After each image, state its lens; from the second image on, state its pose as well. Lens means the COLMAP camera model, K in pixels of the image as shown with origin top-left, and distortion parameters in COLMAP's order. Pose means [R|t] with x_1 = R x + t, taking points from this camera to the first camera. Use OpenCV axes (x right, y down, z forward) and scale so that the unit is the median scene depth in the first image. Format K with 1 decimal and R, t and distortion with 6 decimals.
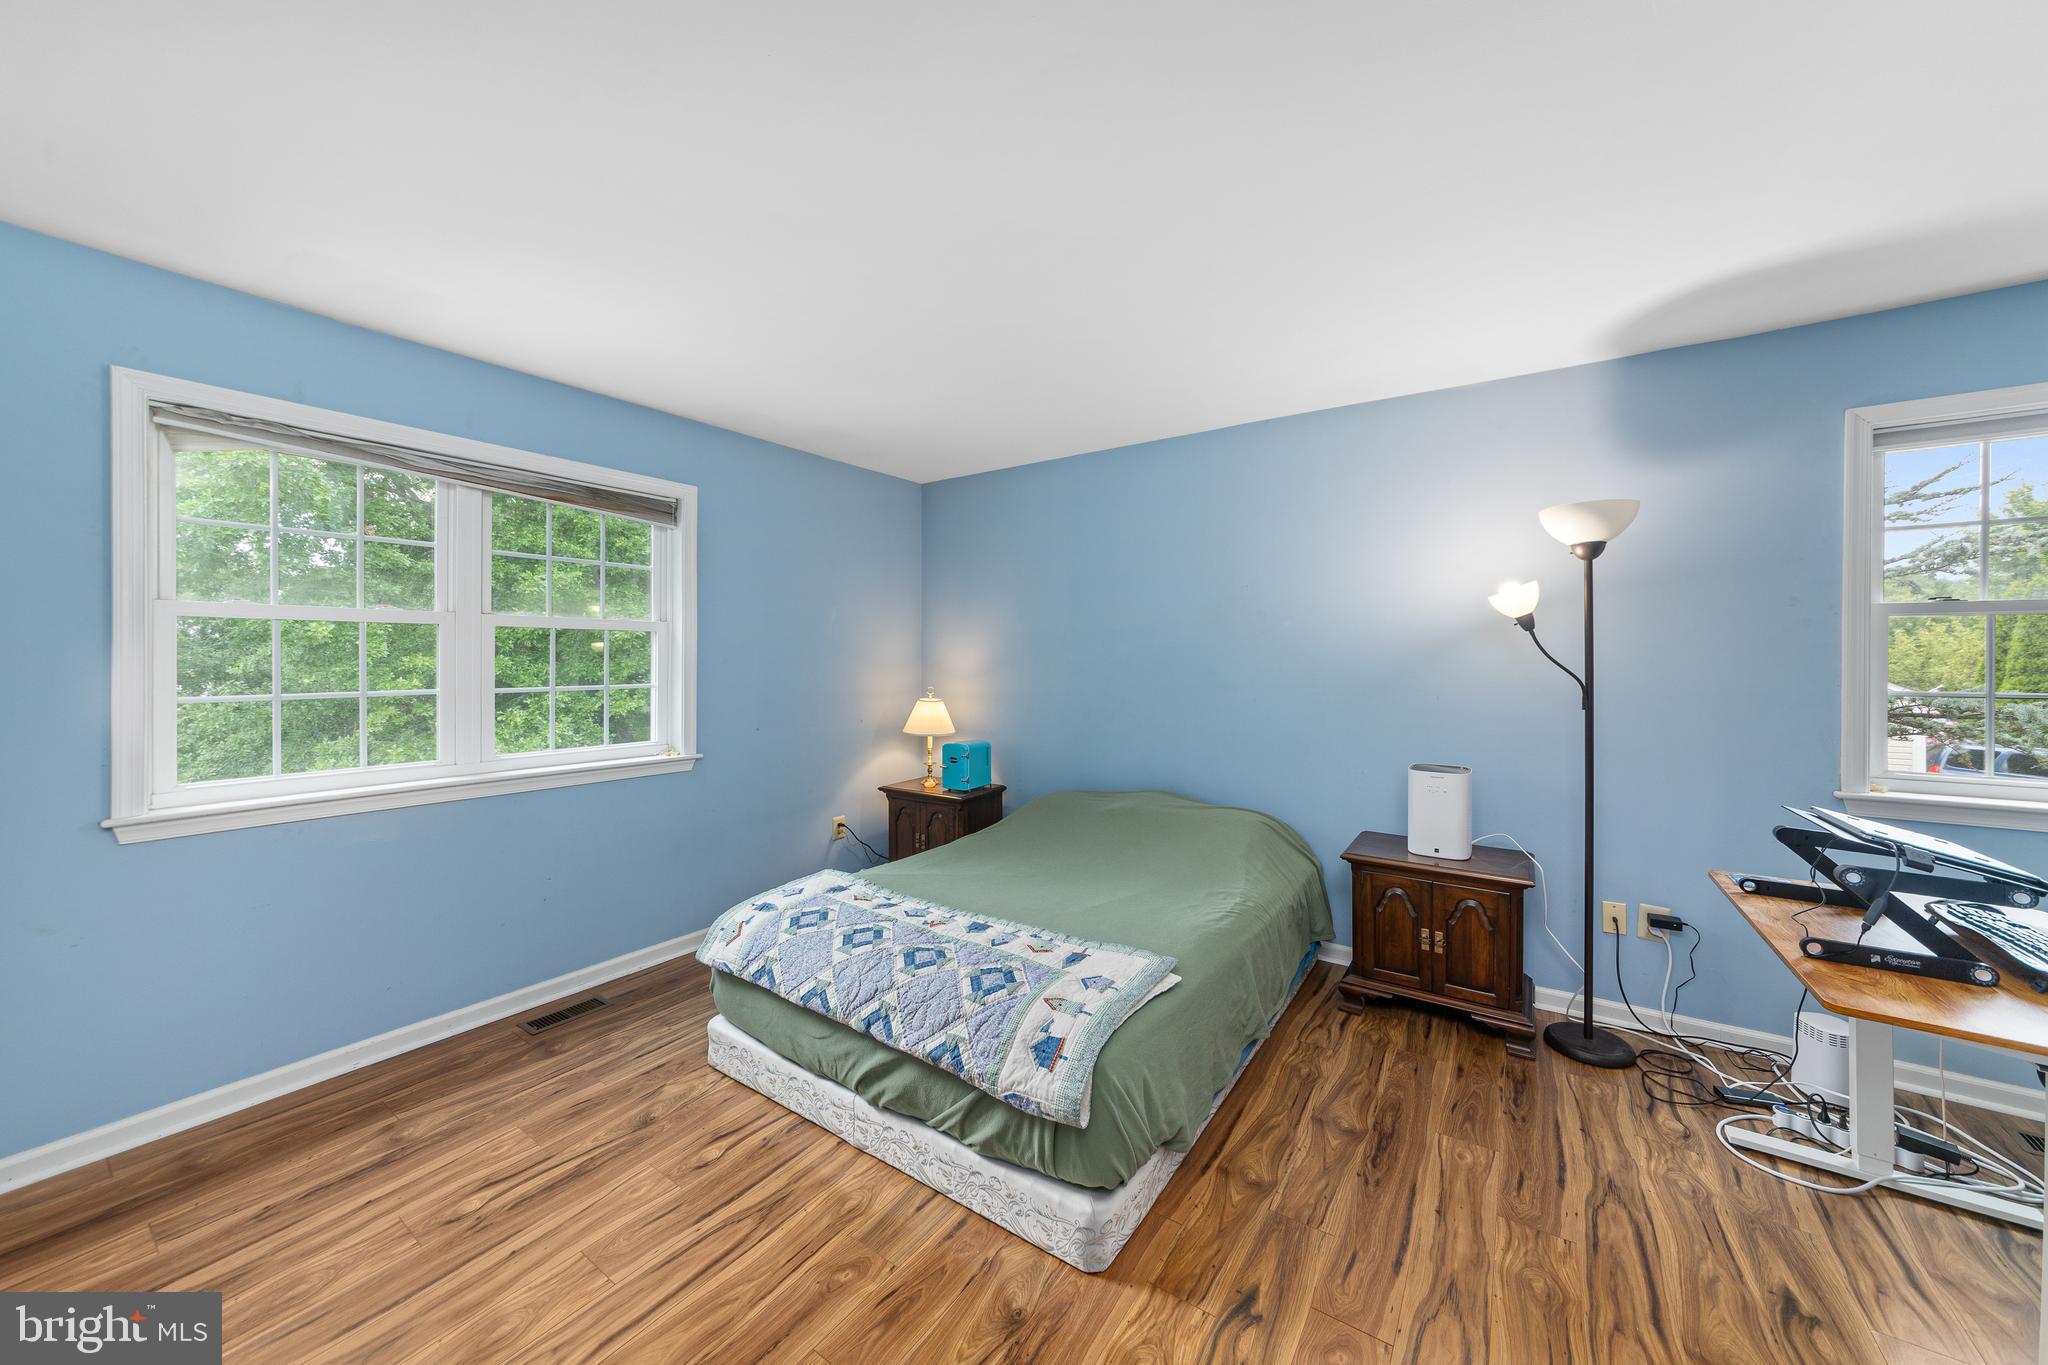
lens RADIAL K [[725.5, 0, 1024.9], [0, 725.5, 665.5], [0, 0, 1]] dist [-0.007849, 0.000418]
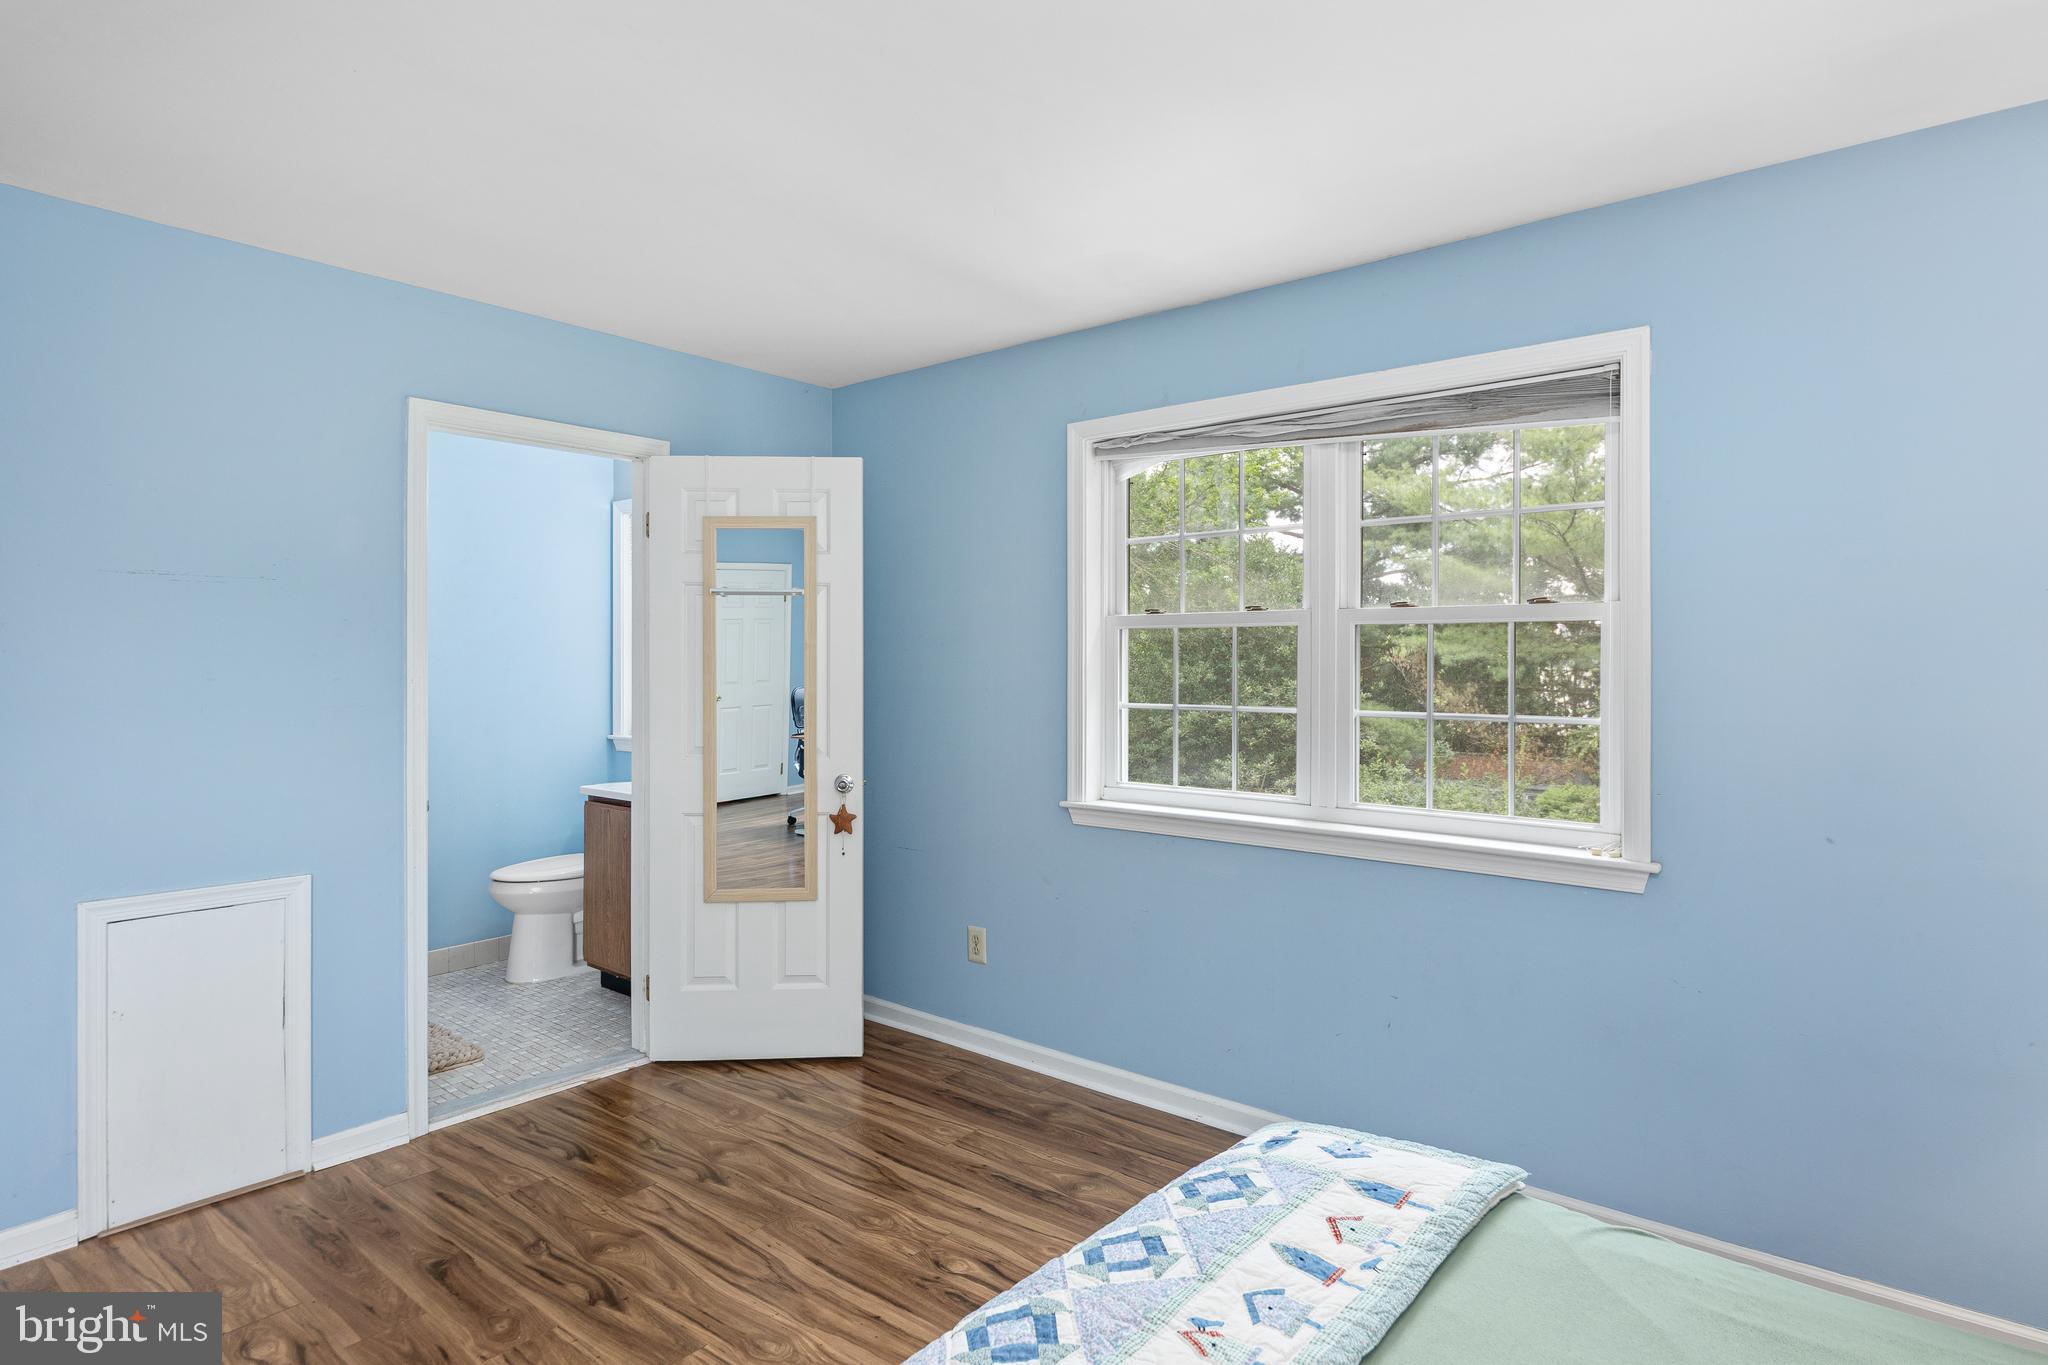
lens RADIAL K [[1082.7, 0, 1025.9], [0, 1082.7, 670.7], [0, 0, 1]] dist [0.002523, 0.000242]
pose [[-0.067795, 0.008895, -0.997660, 0.478769], [-0.011467, 0.999887, 0.009694, -0.019093], [0.997633, 0.012098, -0.067685, 0.936532]]
